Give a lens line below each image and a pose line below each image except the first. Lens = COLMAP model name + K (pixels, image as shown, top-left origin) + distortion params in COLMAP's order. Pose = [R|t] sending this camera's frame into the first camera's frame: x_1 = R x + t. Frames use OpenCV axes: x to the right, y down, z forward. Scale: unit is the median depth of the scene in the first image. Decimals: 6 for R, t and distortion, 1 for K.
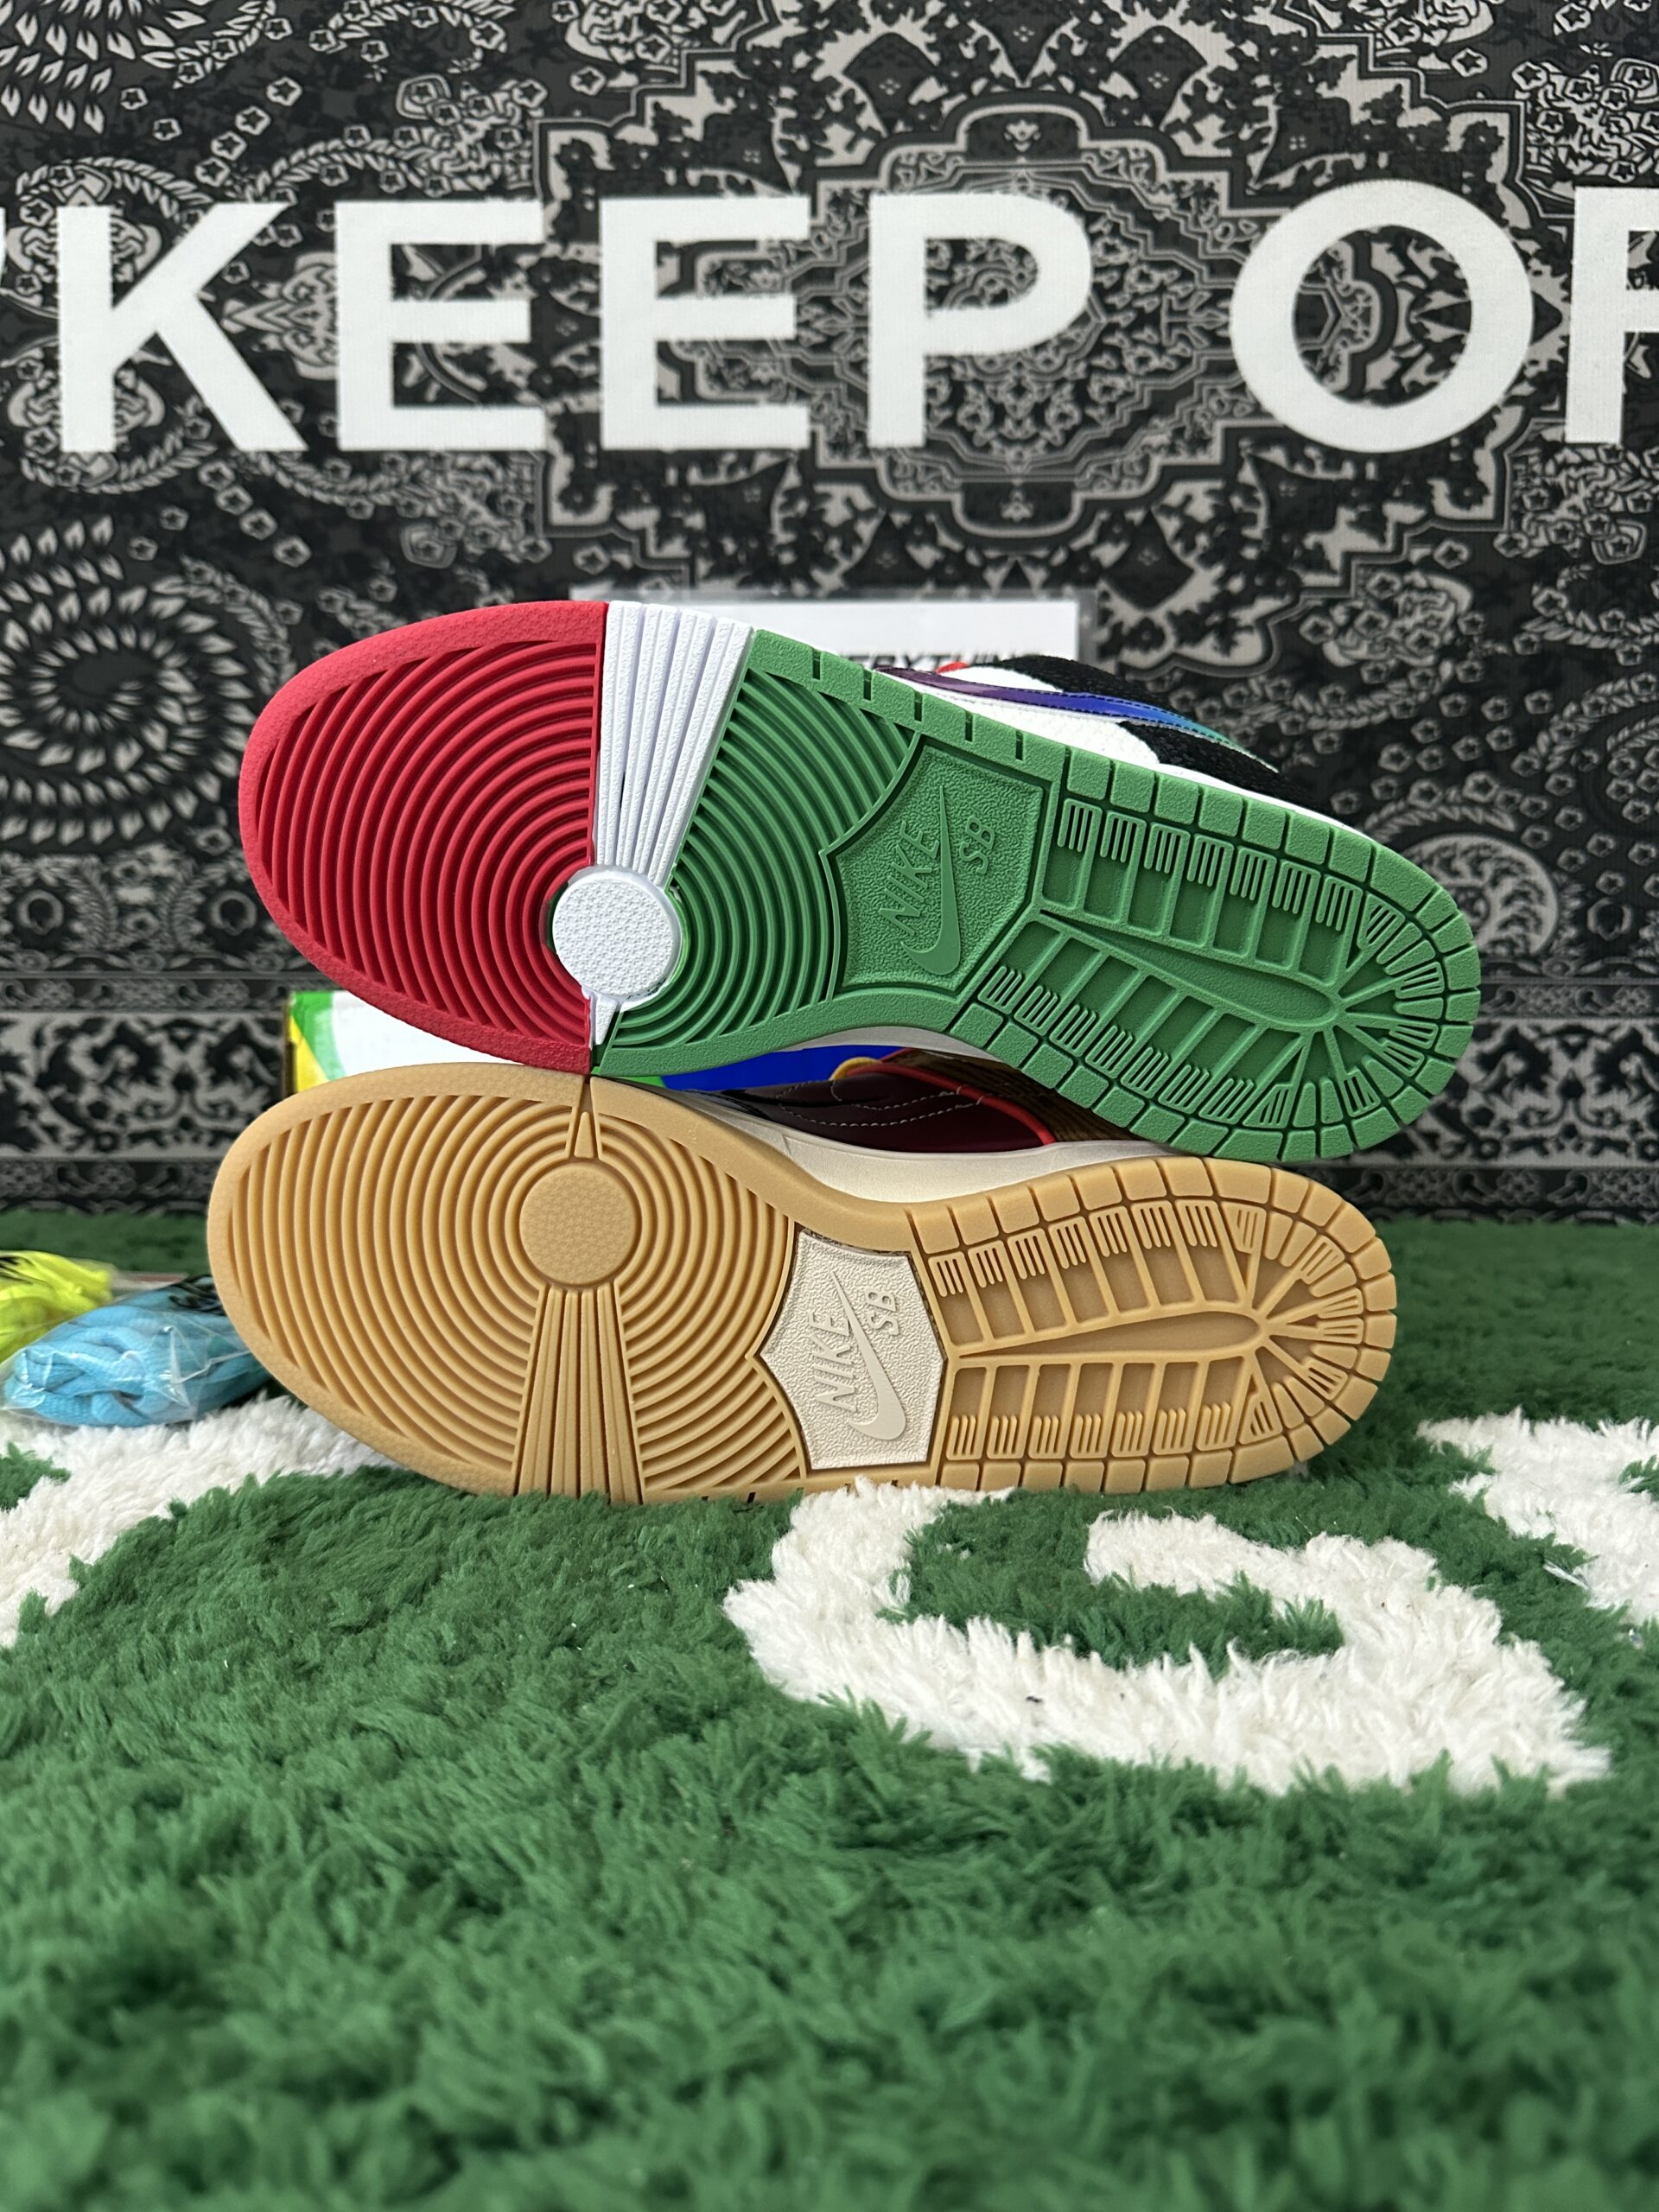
lens RADIAL K [[1606.9, 0, 829.5], [0, 1606.9, 1106.0], [0, 0, 1]] dist [-0.021310, -0.003877]
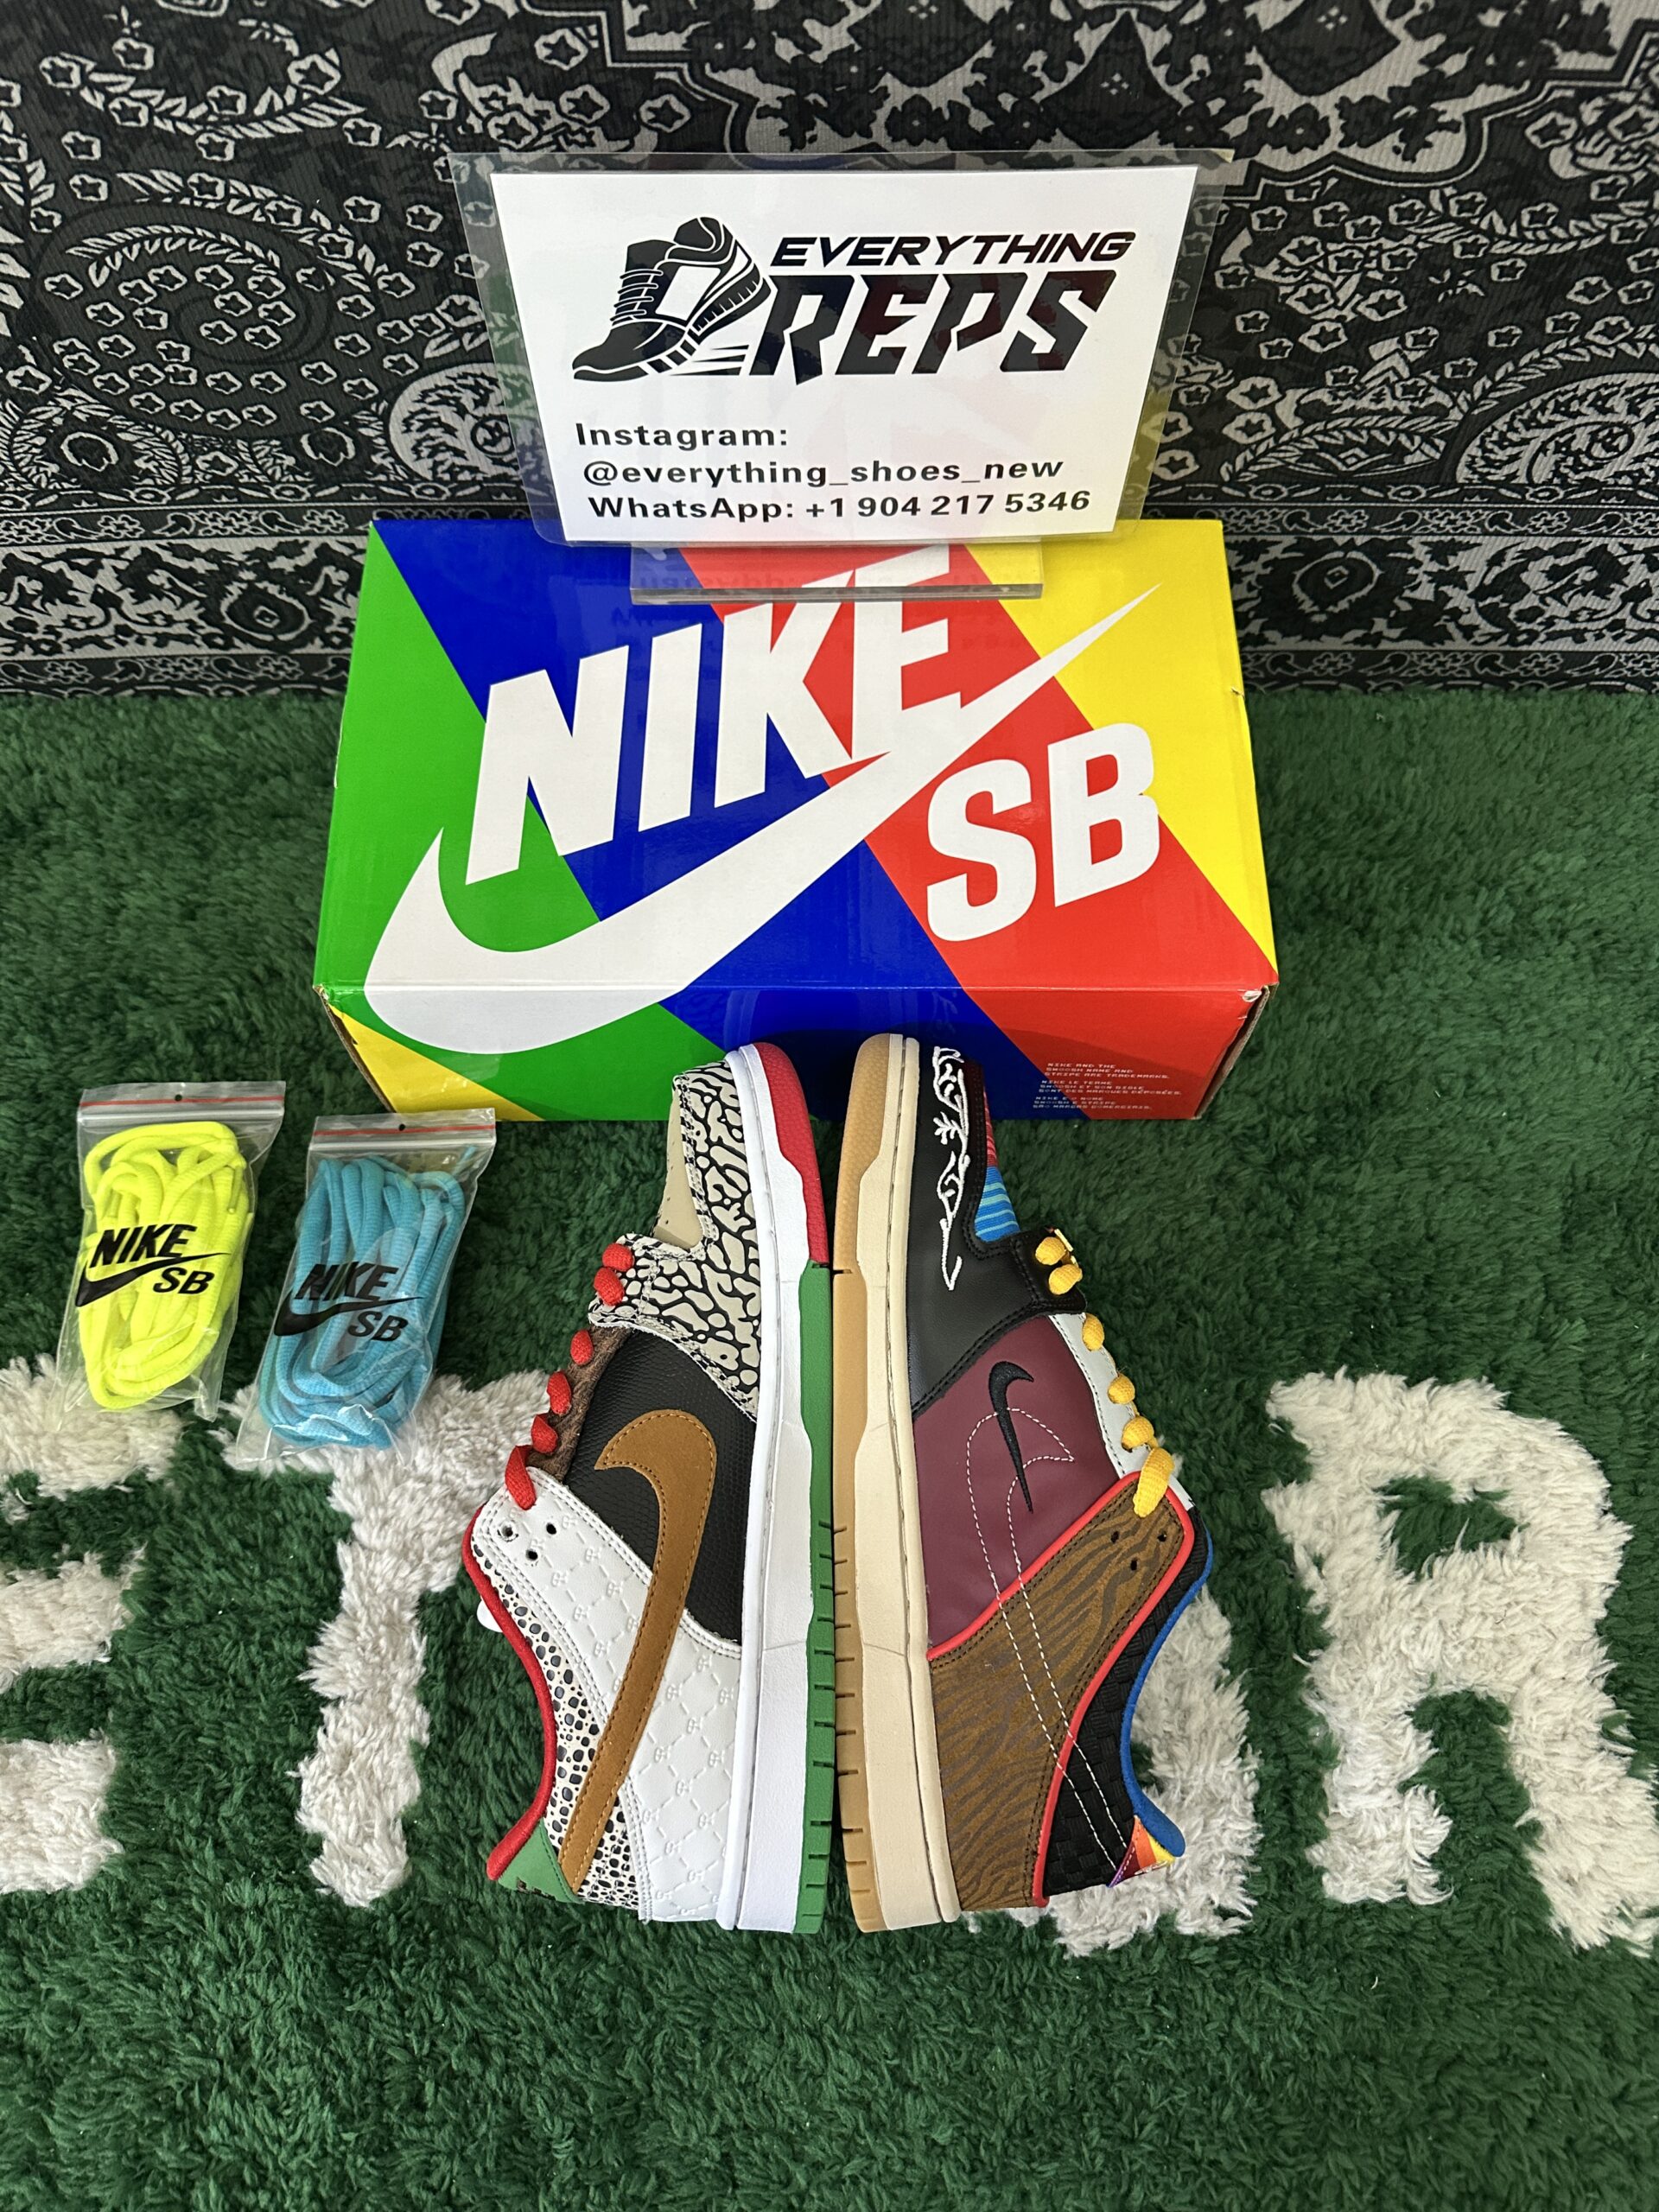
lens RADIAL K [[1618.4, 0, 820.2], [0, 1618.4, 1102.2], [0, 0, 1]] dist [-0.025695, 0.005861]
pose [[0.999472, -0.029298, 0.014033, -0.026546], [0.001913, 0.484335, 0.874881, -0.684238], [-0.032429, -0.874392, 0.484135, 0.317610]]
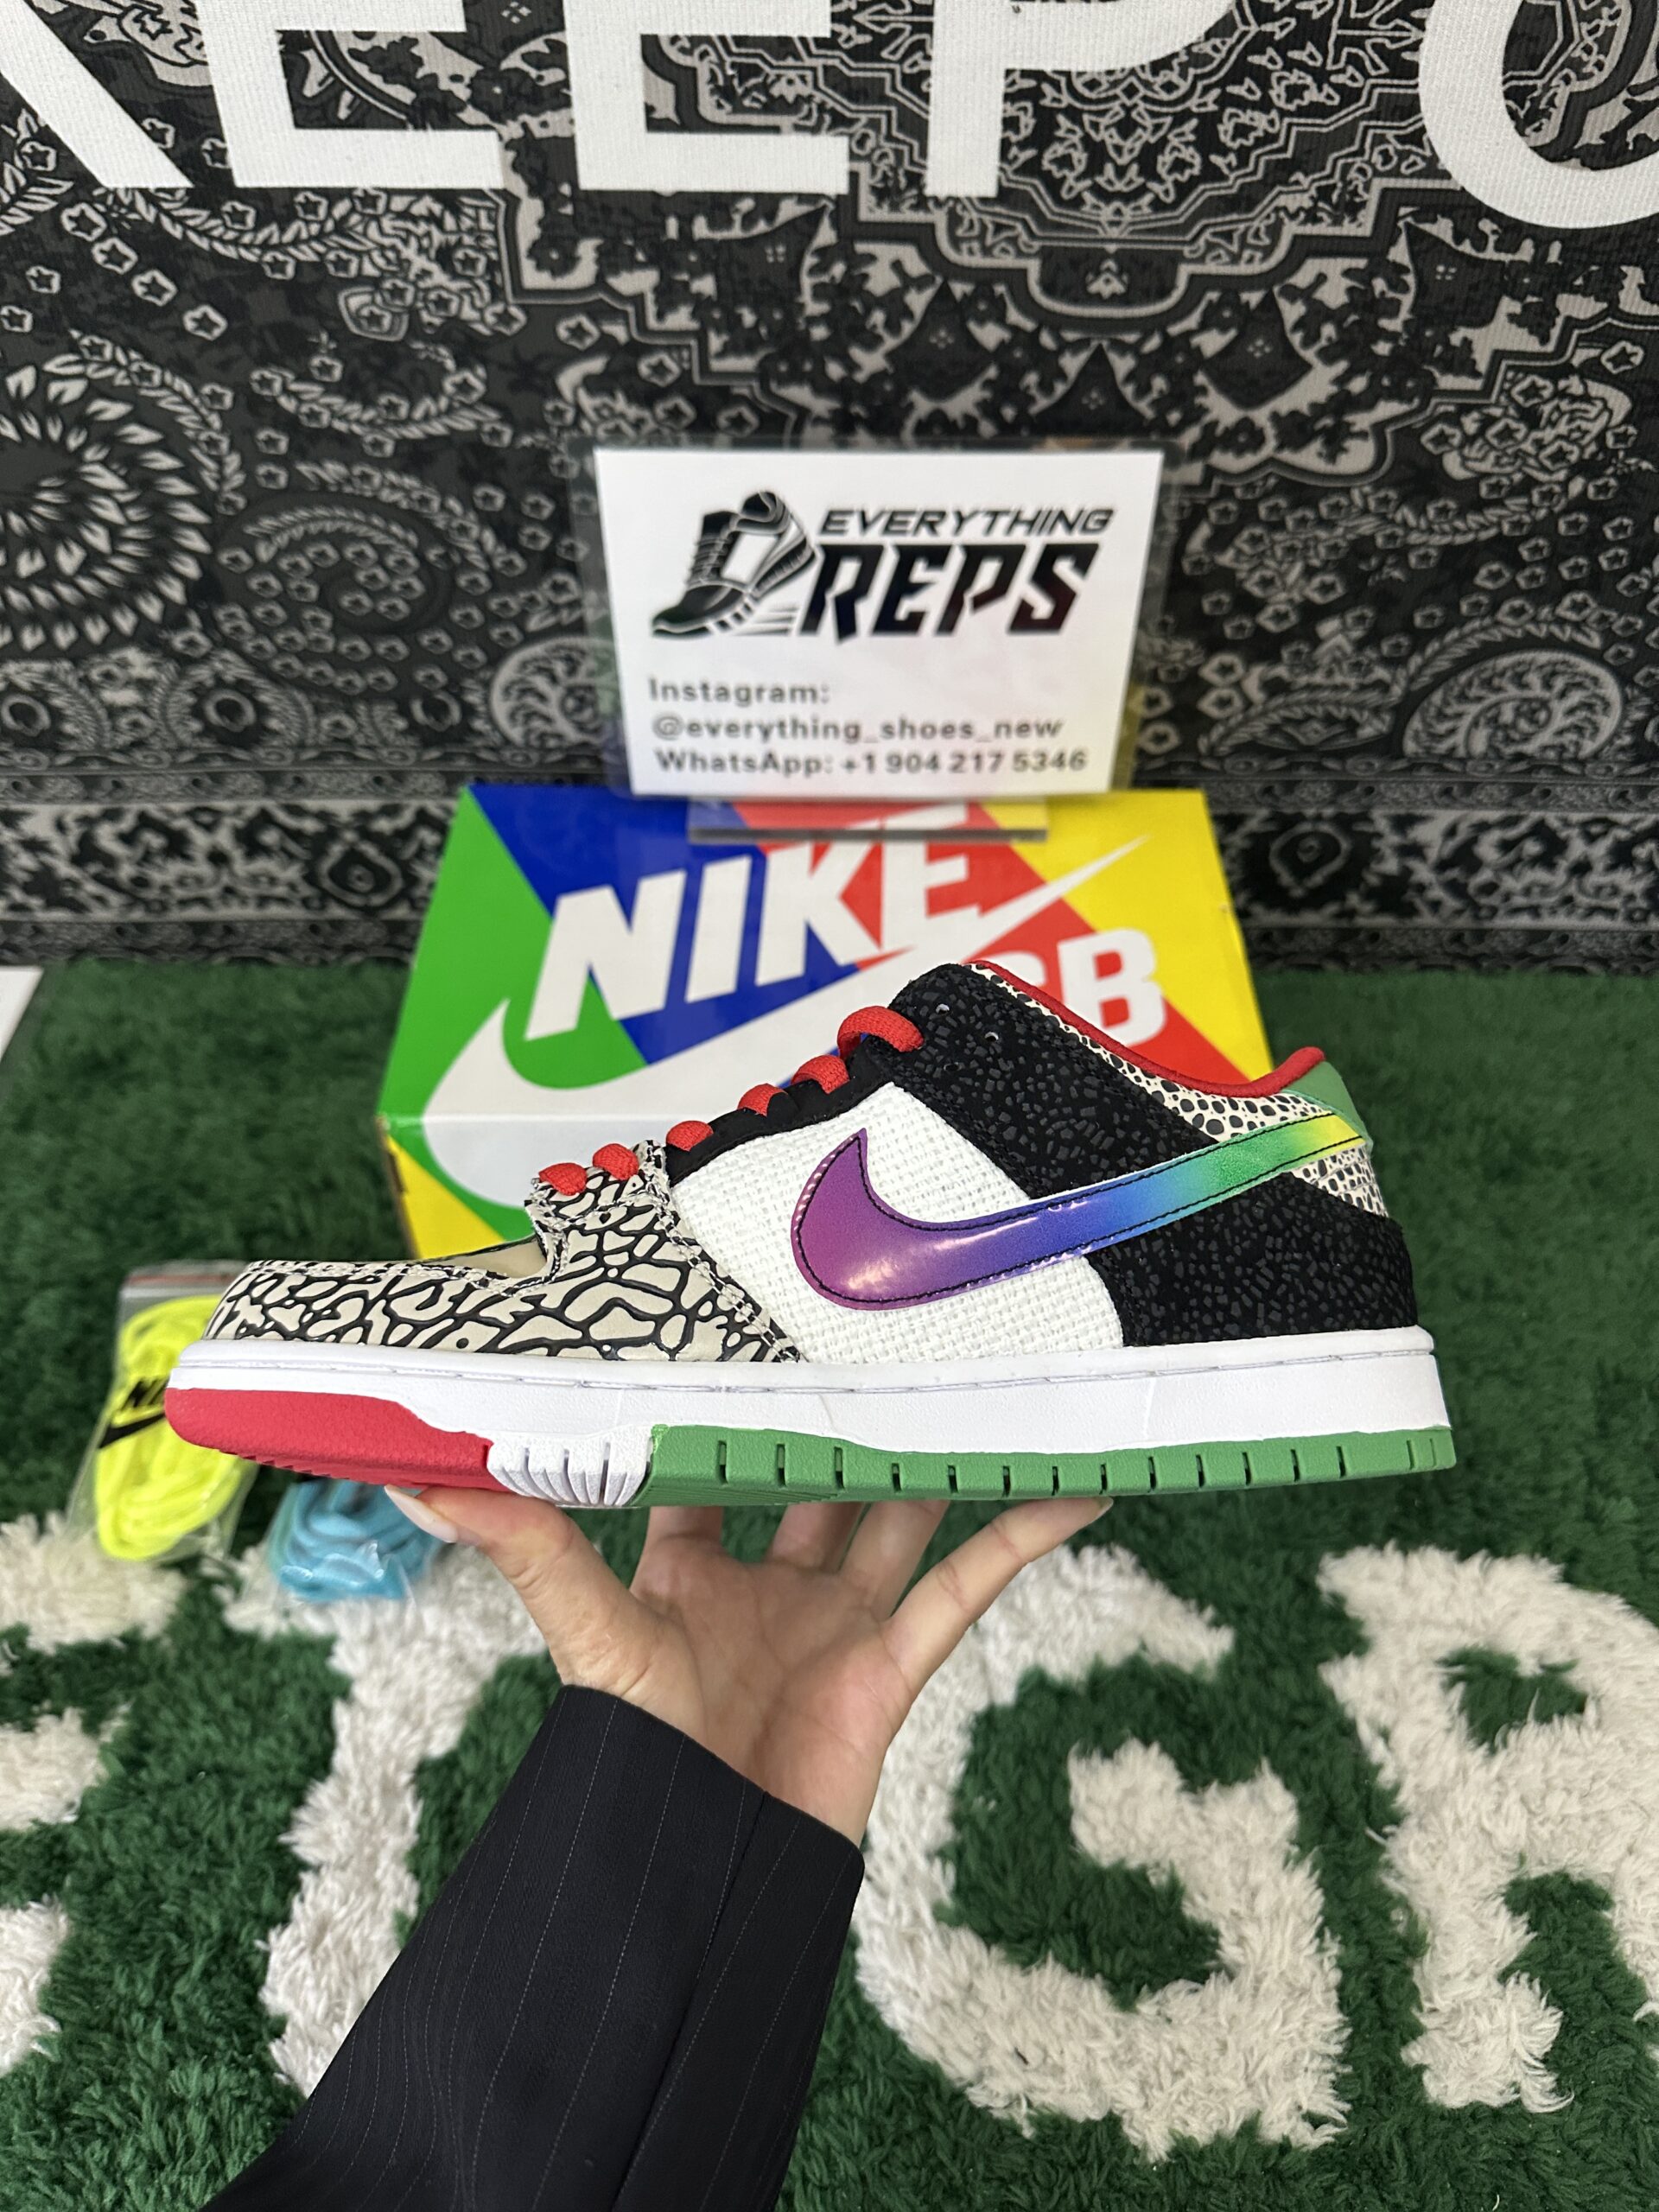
lens RADIAL K [[1635.0, 0, 830.3], [0, 1635.0, 1087.2], [0, 0, 1]] dist [-0.032041, 0.002771]
pose [[0.999735, -0.012988, 0.019020, -0.041670], [-0.002423, 0.761940, 0.647643, -0.586375], [-0.022904, -0.647517, 0.761707, 0.123698]]
